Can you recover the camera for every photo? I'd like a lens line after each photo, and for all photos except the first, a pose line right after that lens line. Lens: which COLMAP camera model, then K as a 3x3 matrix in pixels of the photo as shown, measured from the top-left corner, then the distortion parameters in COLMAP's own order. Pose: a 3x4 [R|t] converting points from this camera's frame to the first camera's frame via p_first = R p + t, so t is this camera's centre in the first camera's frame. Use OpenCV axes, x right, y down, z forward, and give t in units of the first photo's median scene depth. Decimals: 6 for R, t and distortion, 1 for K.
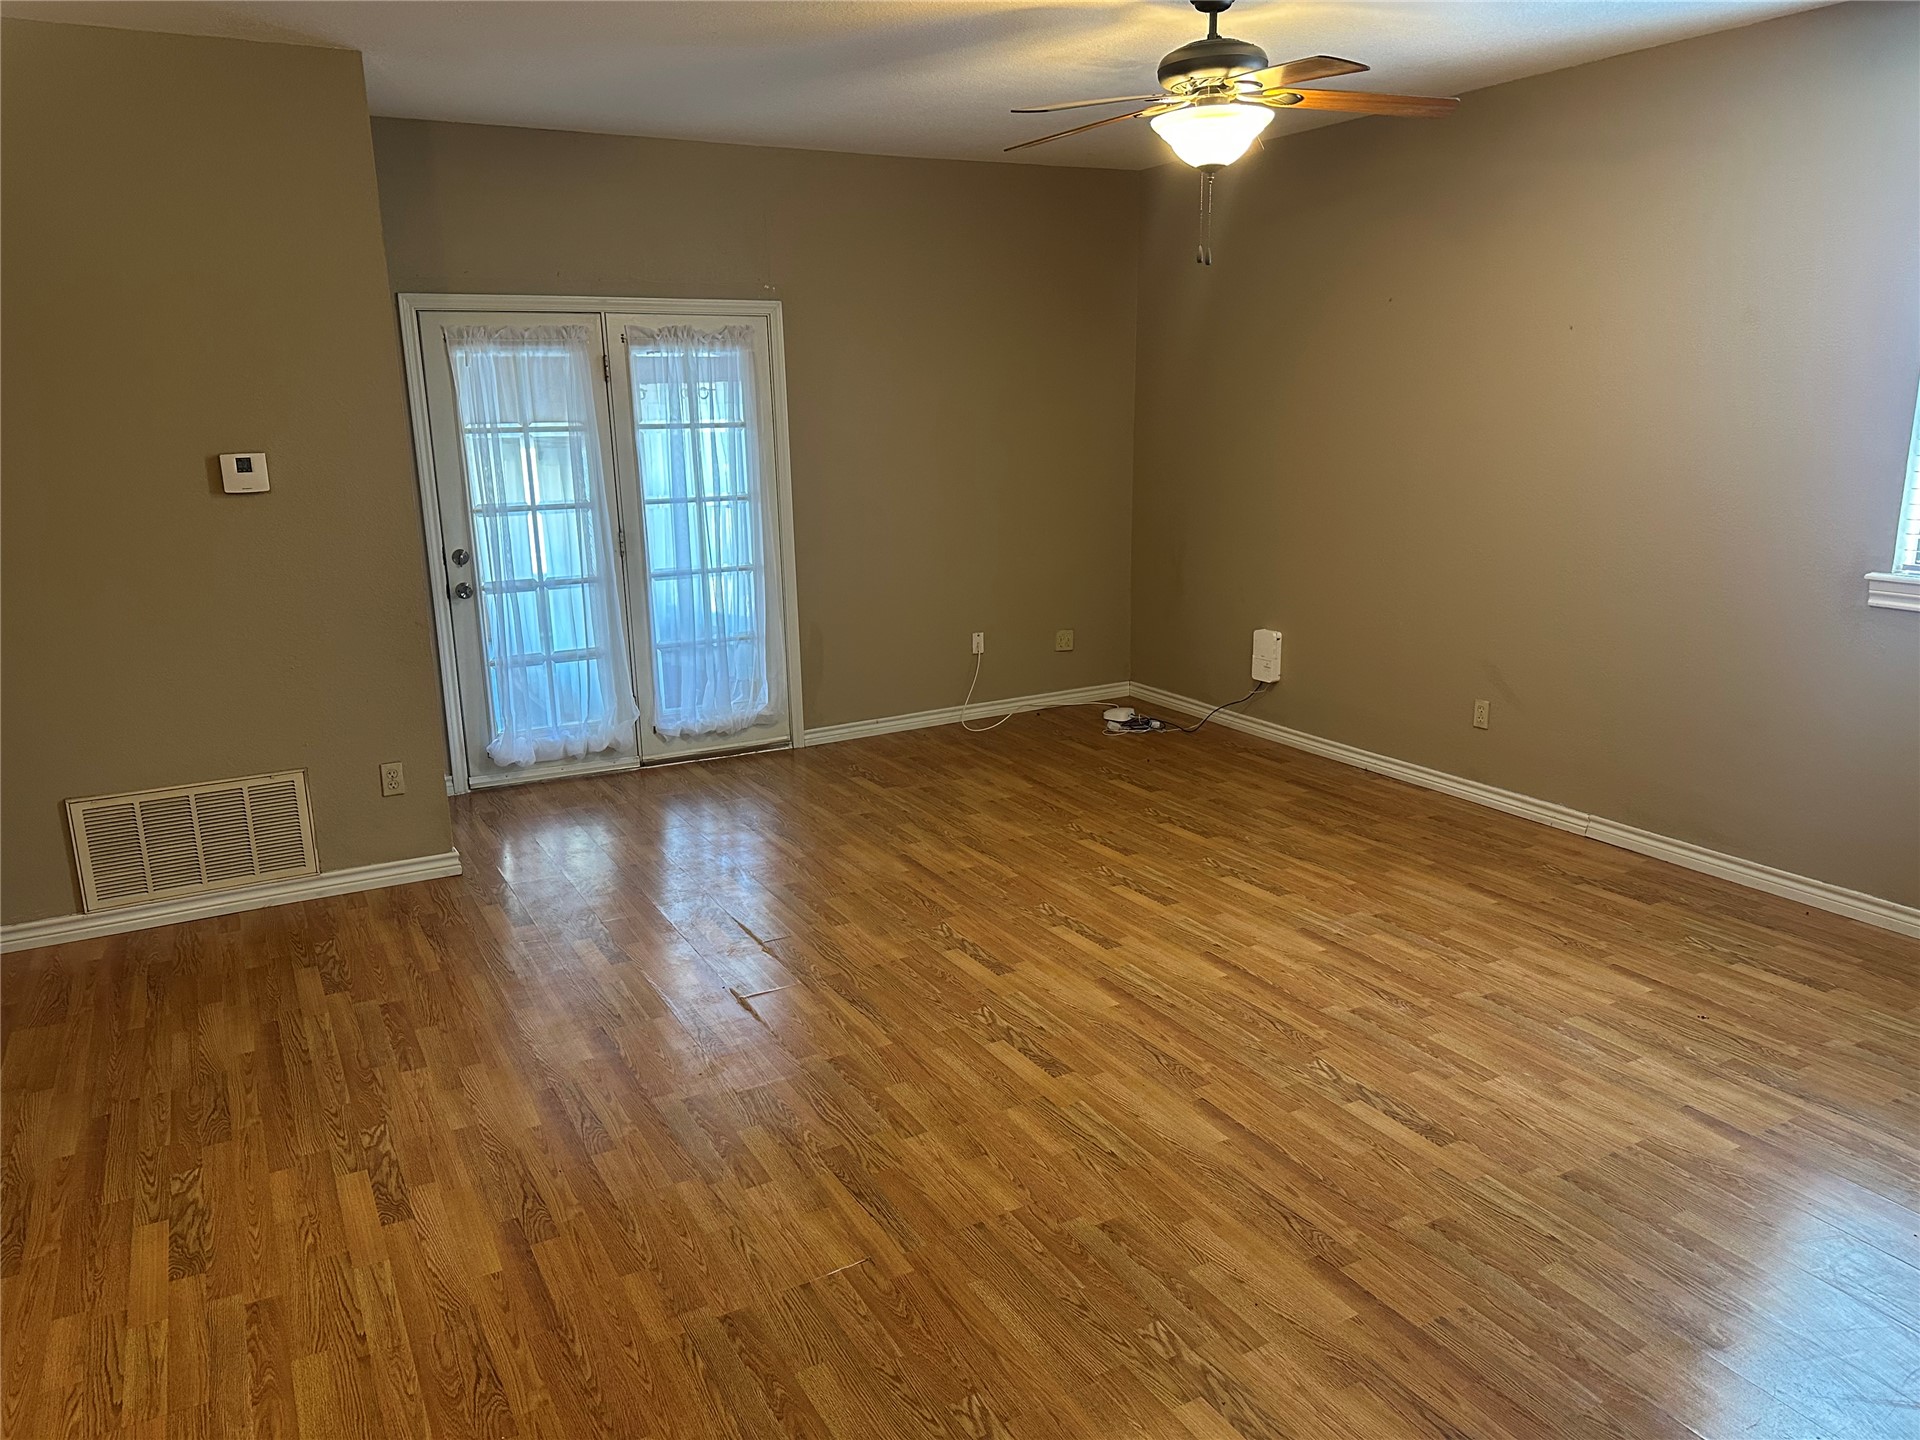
lens RADIAL K [[1336.5, 0, 961.6], [0, 1336.5, 712.2], [0, 0, 1]] dist [0.175270, -0.307113]
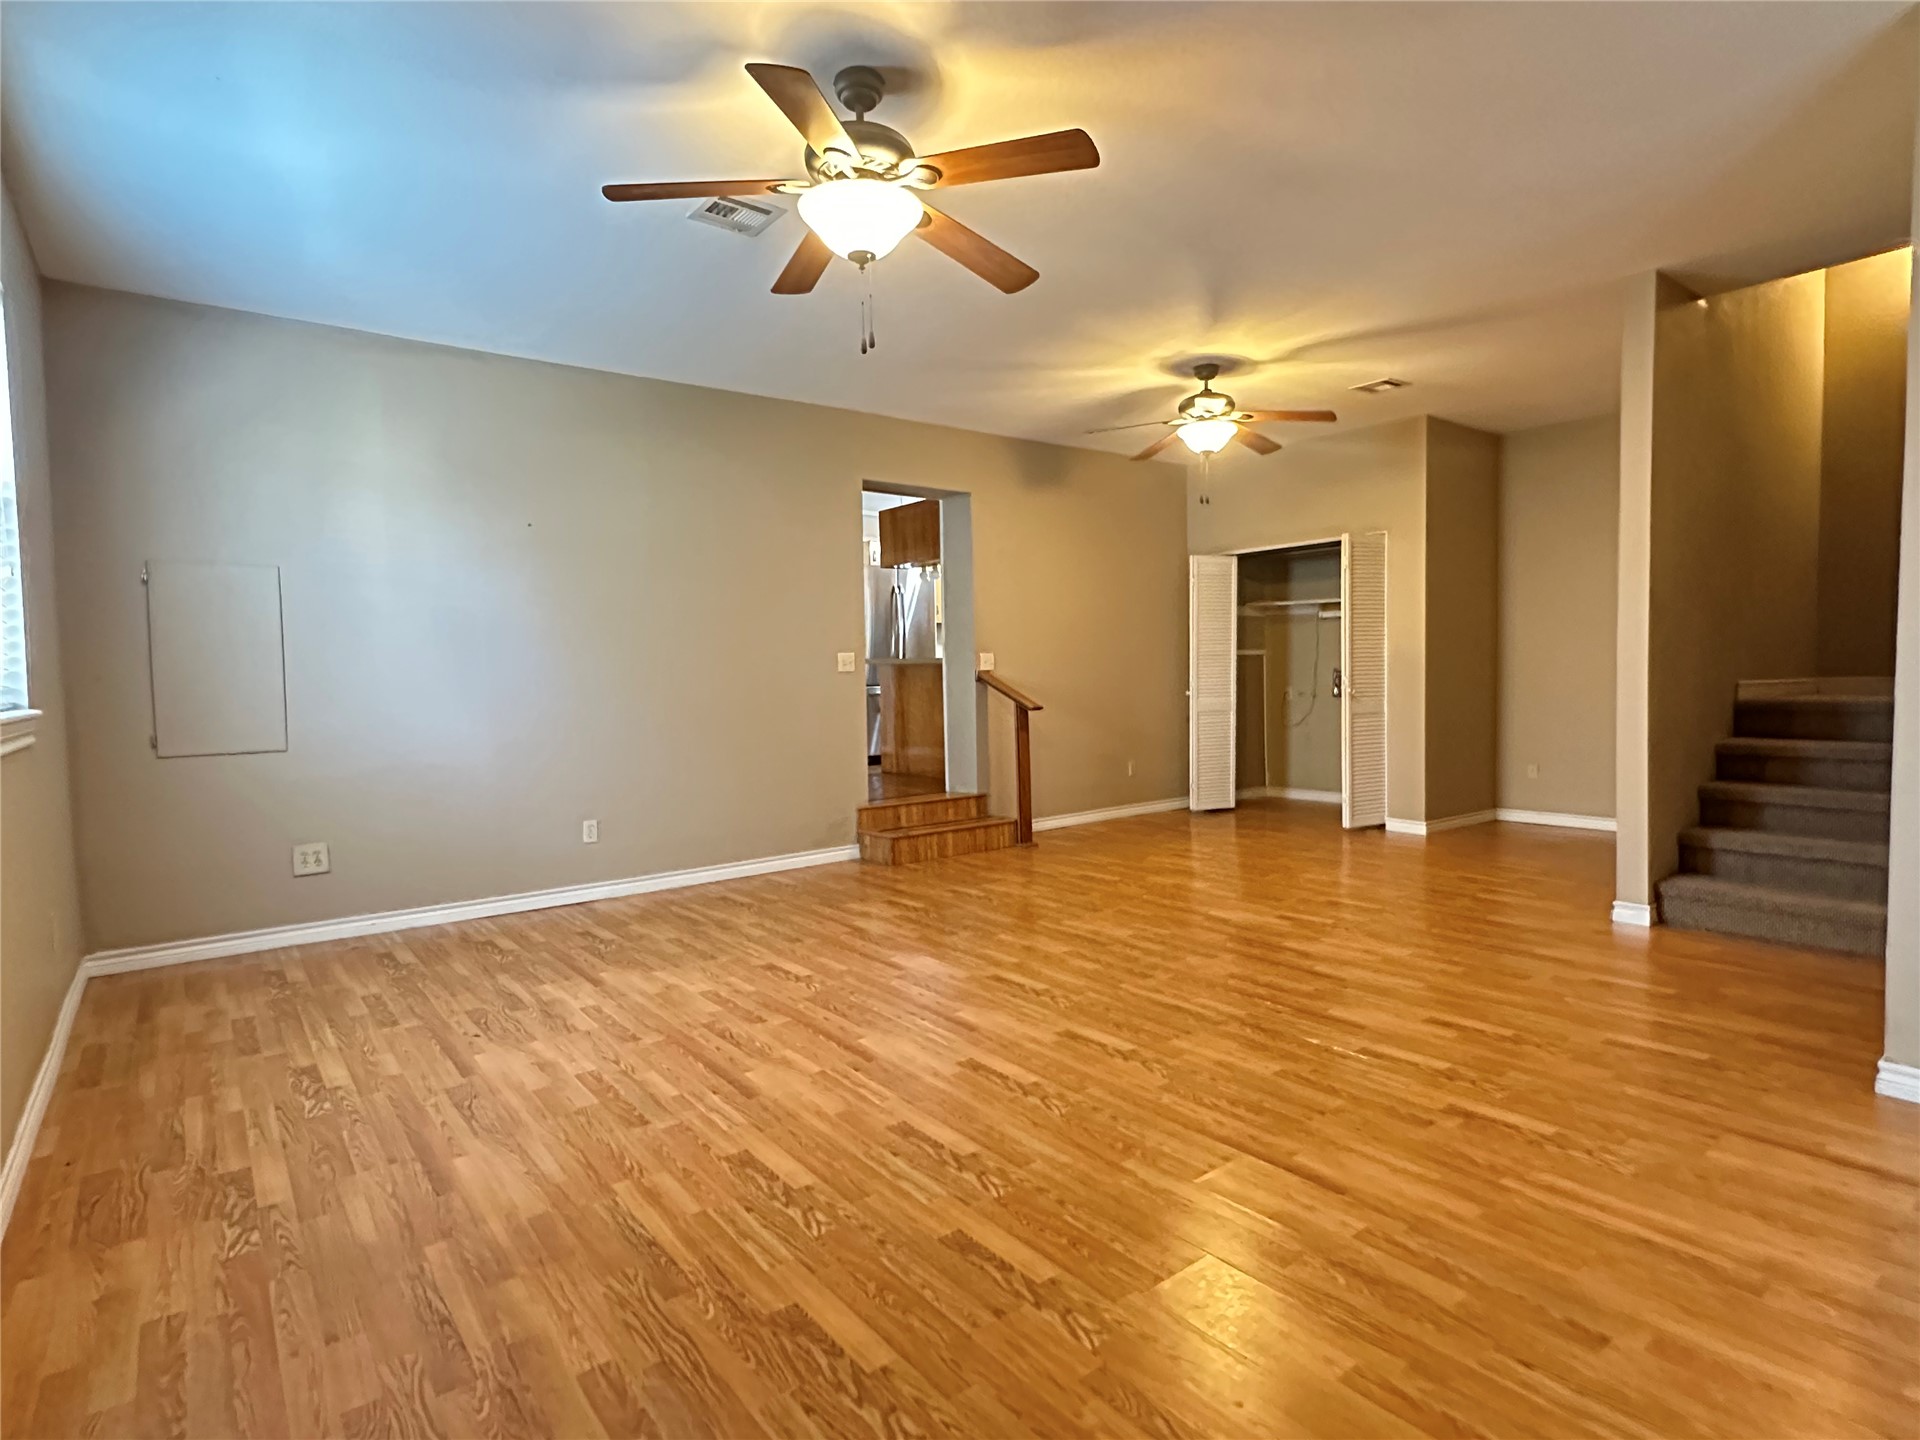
lens RADIAL K [[1006.9, 0, 960.0], [0, 1006.9, 720.0], [0, 0, 1]] dist [-0.000974, -0.000252]
pose [[-0.988422, 0.043832, -0.145259, 0.209401], [0.001758, 0.960608, 0.277902, -0.254222], [0.151718, 0.274429, -0.949563, 1.608671]]
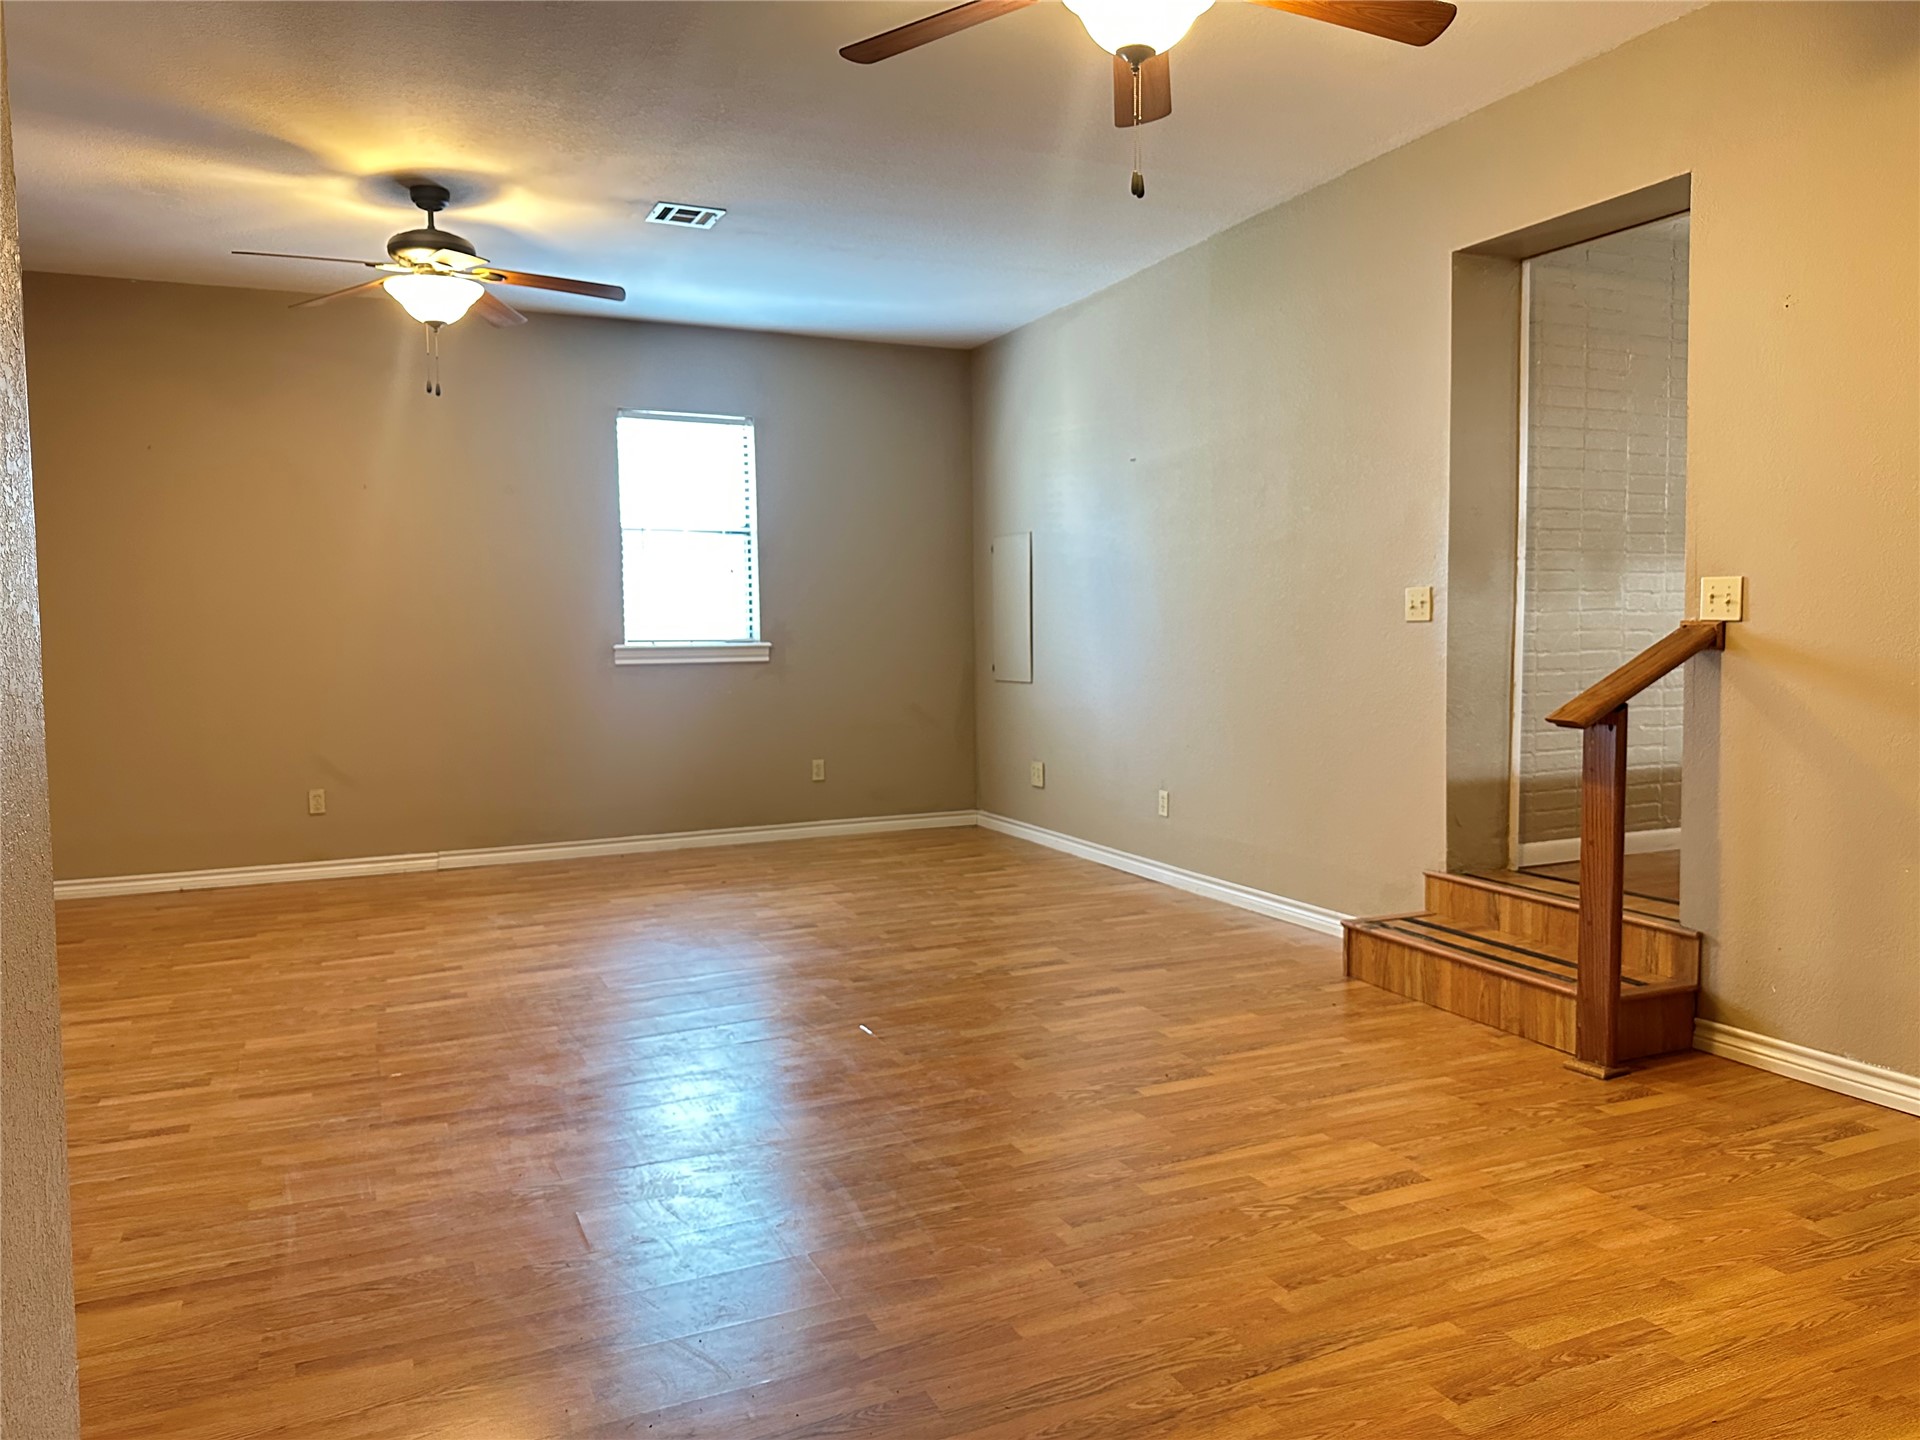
lens RADIAL K [[1336.5, 0, 961.6], [0, 1336.5, 712.2], [0, 0, 1]] dist [0.175270, -0.307113]
pose [[0.092611, -0.048874, 0.994502, -0.969327], [0.240854, 0.970233, 0.025252, 0.040161], [-0.966133, 0.237191, 0.101626, 0.431736]]
